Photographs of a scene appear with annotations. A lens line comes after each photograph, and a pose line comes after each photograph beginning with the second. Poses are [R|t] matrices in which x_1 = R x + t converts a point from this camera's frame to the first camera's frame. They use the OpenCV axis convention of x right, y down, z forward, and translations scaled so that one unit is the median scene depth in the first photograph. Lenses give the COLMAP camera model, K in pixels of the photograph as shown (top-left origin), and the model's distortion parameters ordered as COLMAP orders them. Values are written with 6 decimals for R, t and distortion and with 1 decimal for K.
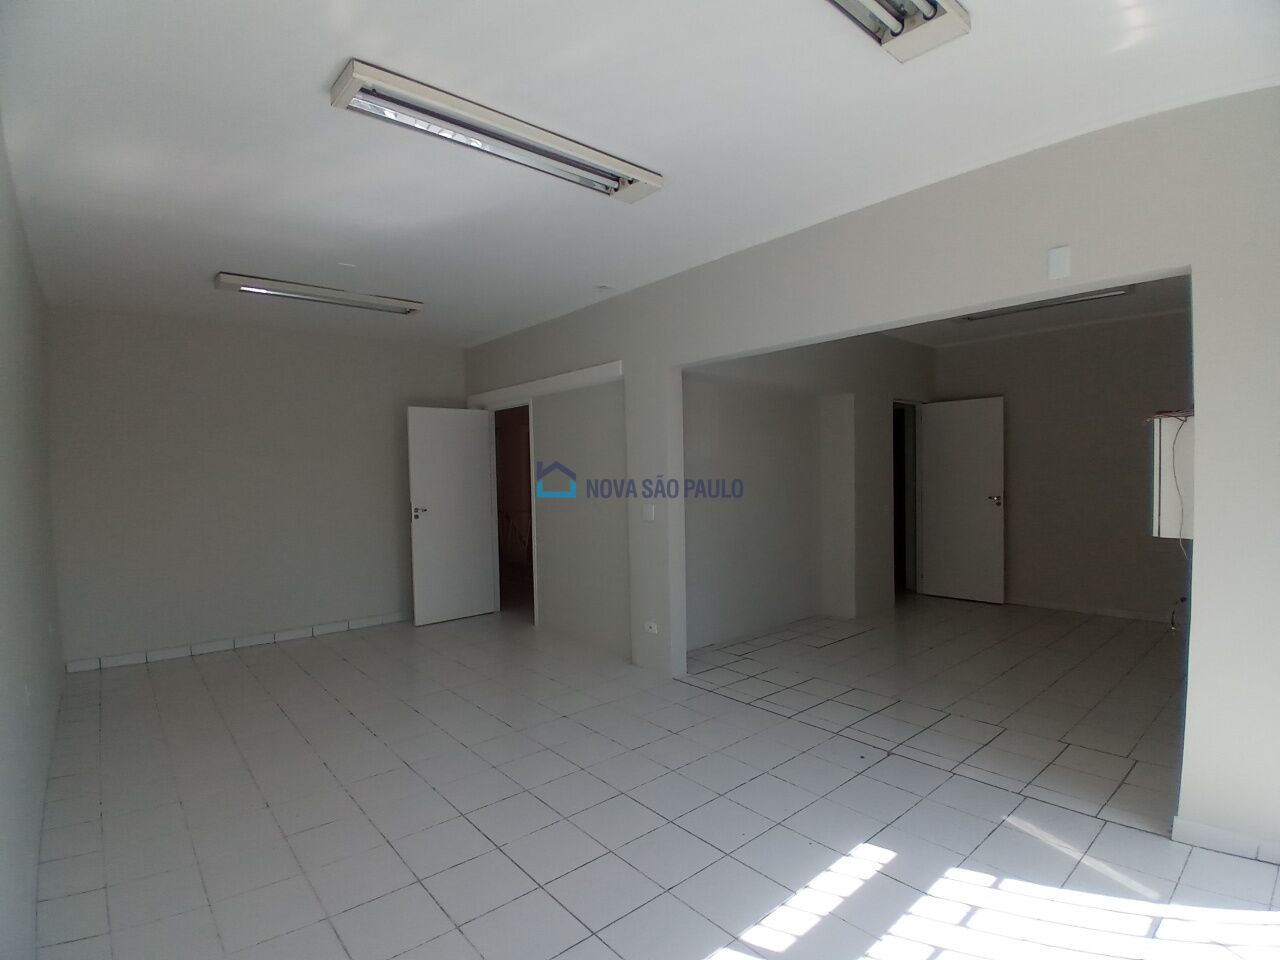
lens RADIAL K [[638.4, 0, 642.0], [0, 638.4, 494.2], [0, 0, 1]] dist [-0.001742, -0.000310]
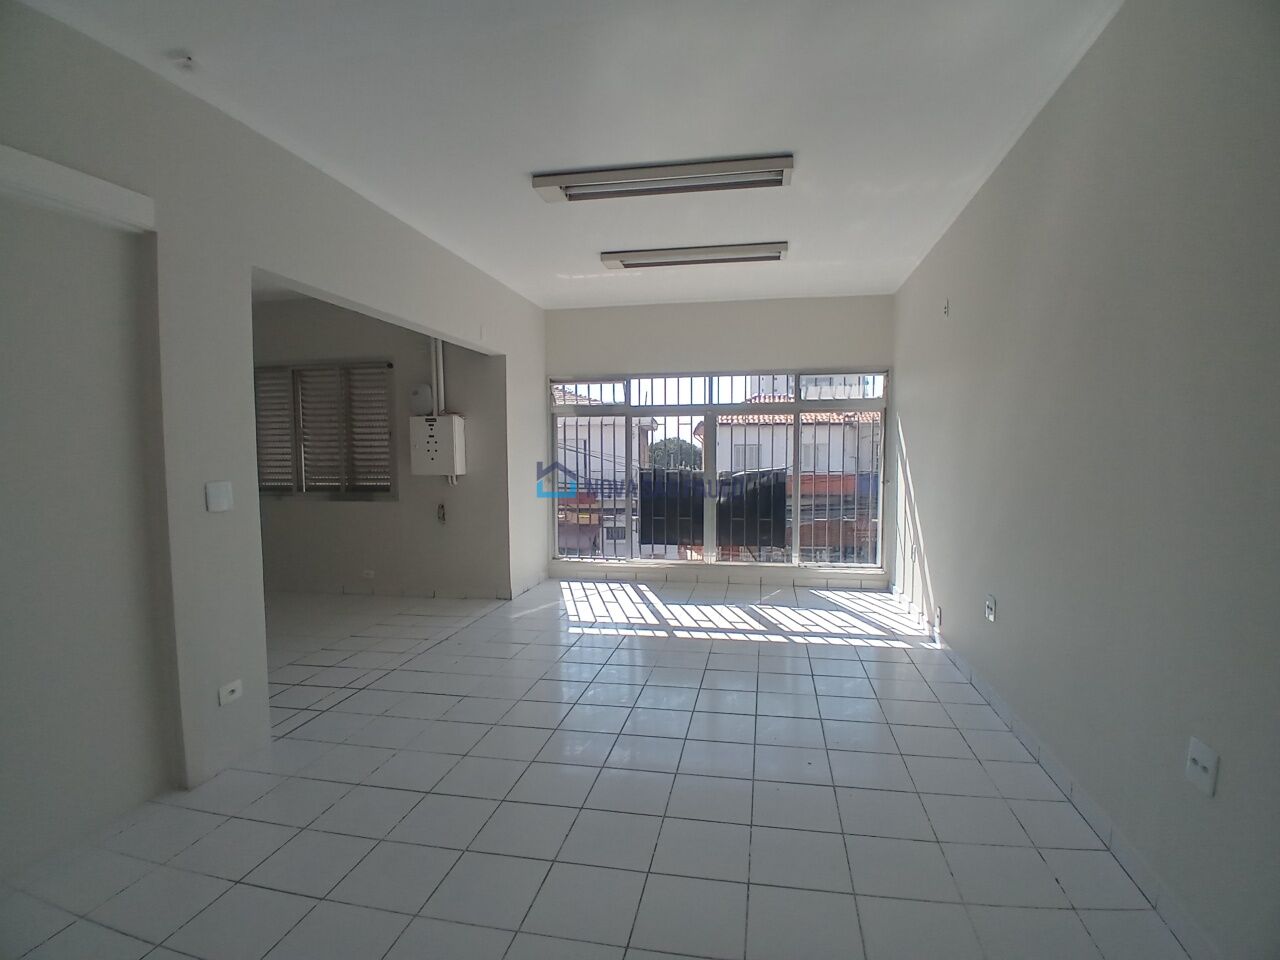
lens RADIAL K [[638.4, 0, 642.0], [0, 638.4, 494.2], [0, 0, 1]] dist [-0.001742, -0.000310]
pose [[-0.618238, -0.030066, 0.785416, -1.242013], [0.044549, 0.996321, 0.073207, -0.002191], [-0.784728, 0.080249, -0.614624, 1.894976]]
